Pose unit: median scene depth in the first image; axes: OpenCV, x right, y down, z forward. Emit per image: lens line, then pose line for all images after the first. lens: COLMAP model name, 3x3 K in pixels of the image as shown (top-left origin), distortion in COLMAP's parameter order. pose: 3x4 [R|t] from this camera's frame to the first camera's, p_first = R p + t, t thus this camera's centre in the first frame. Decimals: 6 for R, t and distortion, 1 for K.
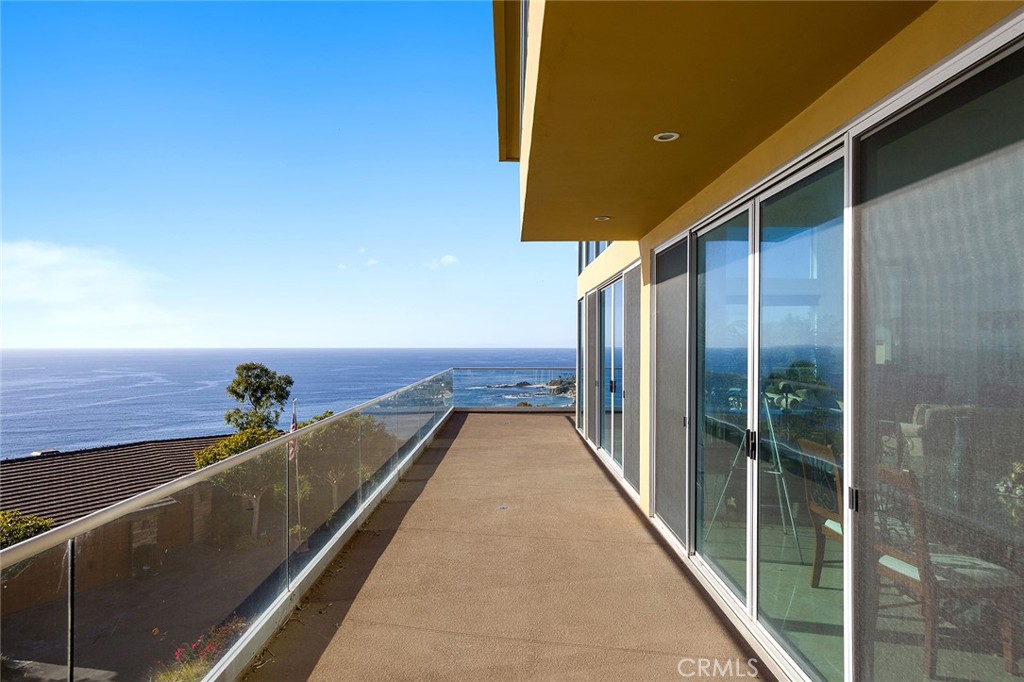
lens RADIAL K [[668.7, 0, 512.0], [0, 668.7, 338.6], [0, 0, 1]] dist [0.011425, 0.000173]
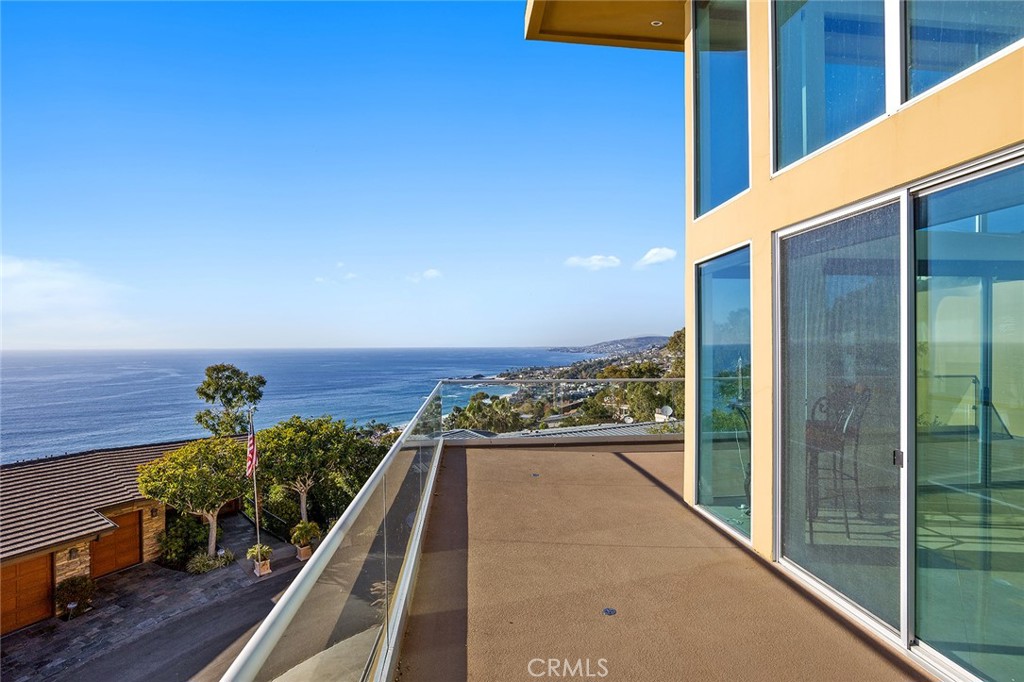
lens RADIAL K [[495.1, 0, 514.7], [0, 495.1, 357.6], [0, 0, 1]] dist [0.000871, 0.001553]
pose [[0.994478, -0.008130, 0.104630, -0.028910], [0.004303, 0.999315, 0.036752, 0.000908], [-0.104857, -0.036099, 0.993832, 0.215336]]
